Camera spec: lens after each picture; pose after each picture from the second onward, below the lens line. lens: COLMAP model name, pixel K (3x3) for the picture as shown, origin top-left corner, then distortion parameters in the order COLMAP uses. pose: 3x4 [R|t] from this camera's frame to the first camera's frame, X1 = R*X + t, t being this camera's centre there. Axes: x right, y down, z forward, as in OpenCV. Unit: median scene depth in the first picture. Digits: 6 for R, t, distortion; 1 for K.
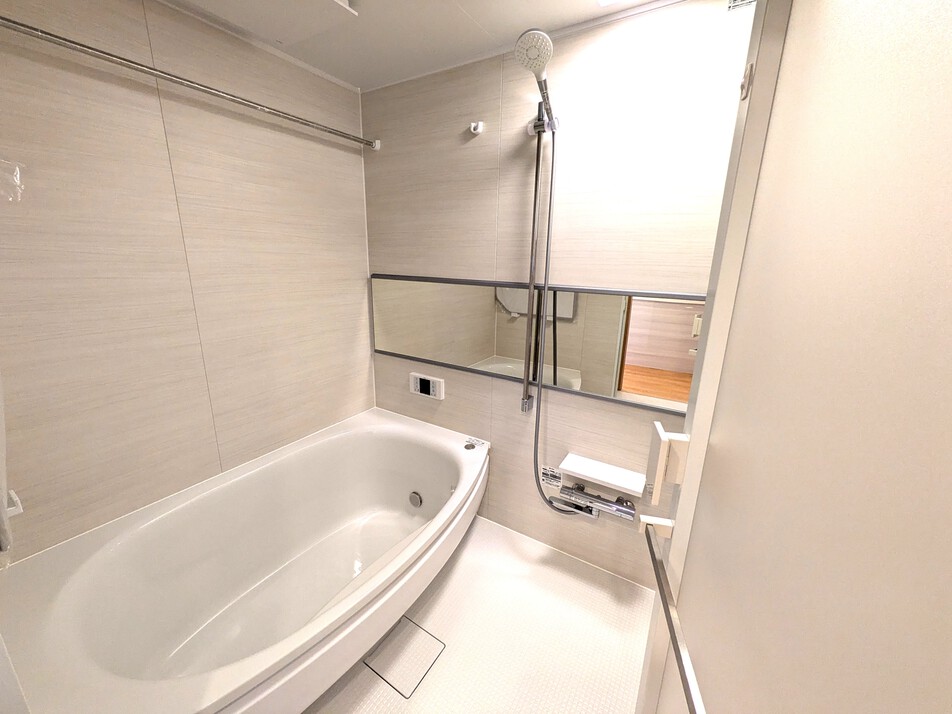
lens RADIAL K [[377.7, 0, 473.5], [0, 377.7, 359.7], [0, 0, 1]] dist [-0.009371, 0.000928]
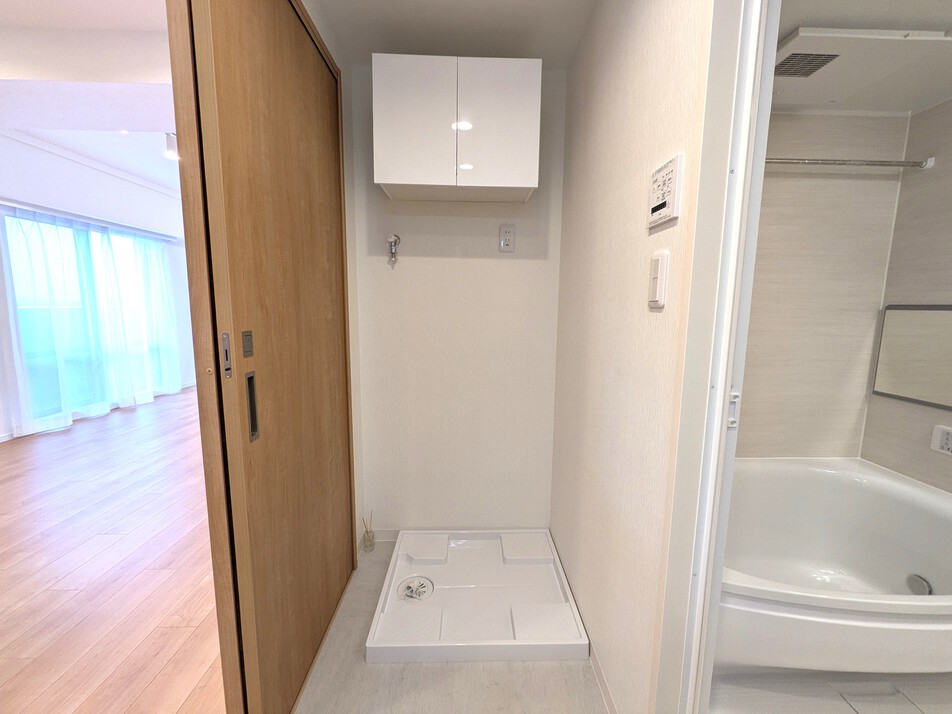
lens RADIAL K [[377.7, 0, 472.0], [0, 377.7, 350.3], [0, 0, 1]] dist [-0.009371, 0.000928]
pose [[0.544850, 0.095535, -0.833074, -0.060226], [-0.221307, 0.974647, -0.032970, 0.123607], [0.808803, 0.202328, 0.552178, -0.258003]]
